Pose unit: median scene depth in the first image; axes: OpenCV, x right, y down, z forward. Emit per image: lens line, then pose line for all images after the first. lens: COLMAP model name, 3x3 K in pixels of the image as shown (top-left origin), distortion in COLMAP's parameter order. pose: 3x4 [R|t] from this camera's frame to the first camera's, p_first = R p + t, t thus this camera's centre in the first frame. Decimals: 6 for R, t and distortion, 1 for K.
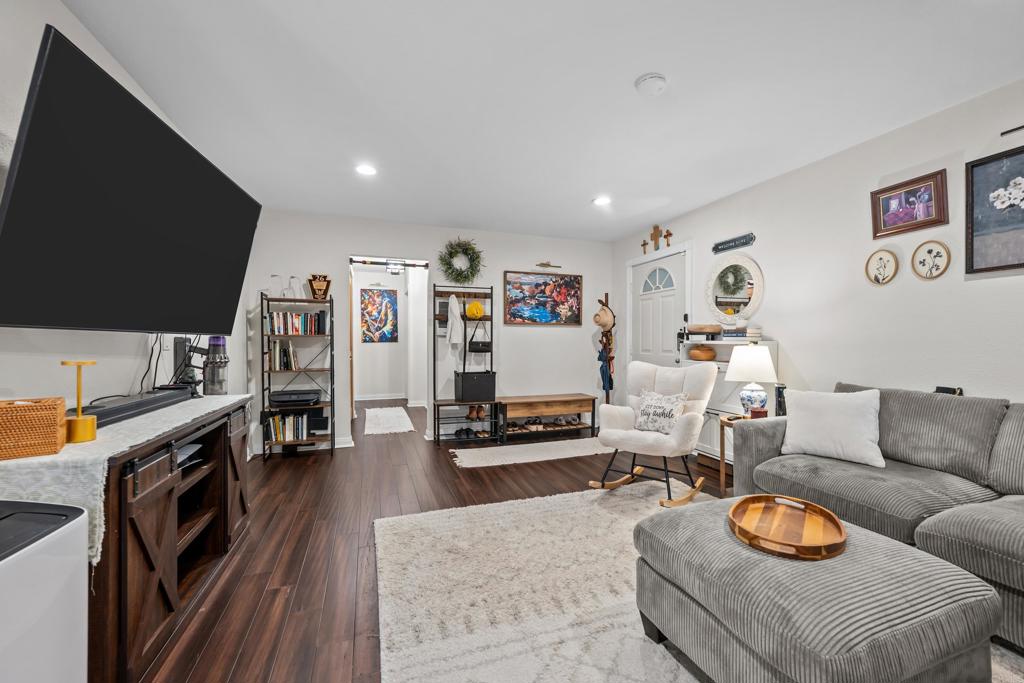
lens RADIAL K [[396.1, 0, 512.0], [0, 396.1, 341.5], [0, 0, 1]] dist [-0.000132, -0.000053]
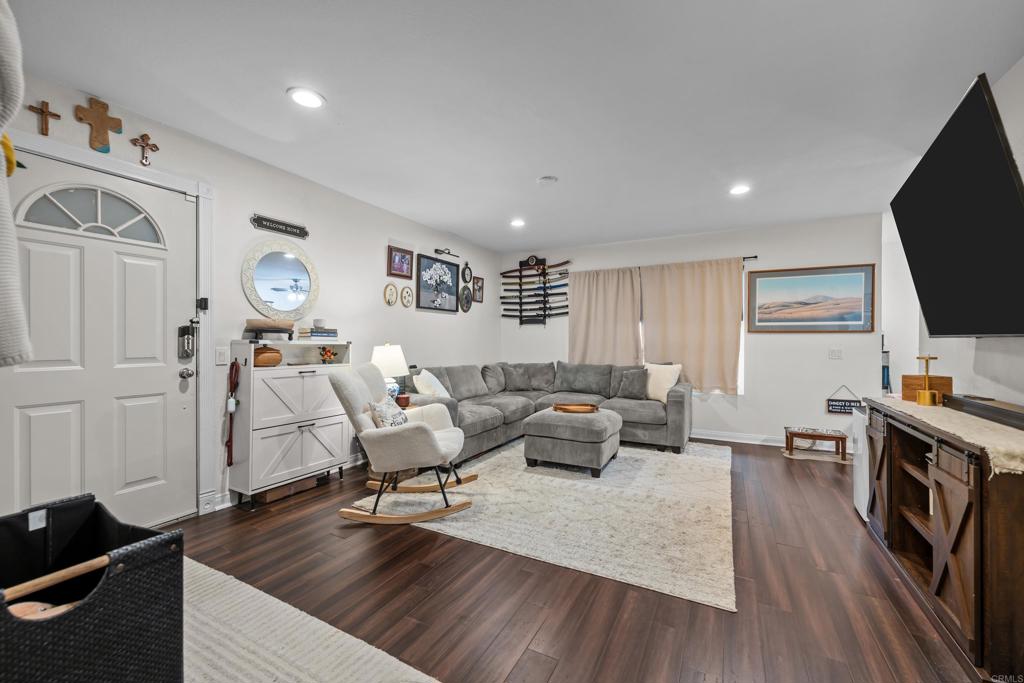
lens RADIAL K [[413.1, 0, 509.3], [0, 413.1, 334.3], [0, 0, 1]] dist [-0.000373, -0.000188]
pose [[-0.669277, 0.008541, 0.742964, -0.608657], [-0.005146, 0.999857, -0.016130, -0.004616], [-0.742995, -0.014619, -0.669137, 1.728228]]
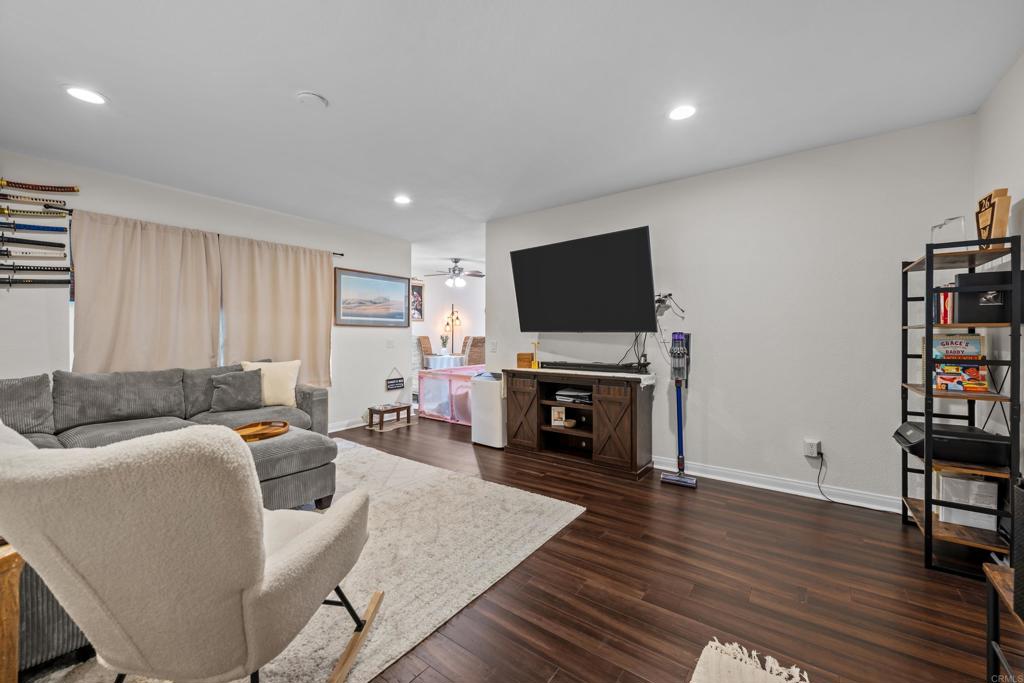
lens RADIAL K [[413.1, 0, 509.3], [0, 413.1, 334.3], [0, 0, 1]] dist [-0.000373, -0.000188]
pose [[-0.825149, -0.003665, -0.564904, 0.426938], [-0.001149, 0.999988, -0.004810, 0.000975], [0.564915, -0.003320, -0.825143, 1.745882]]
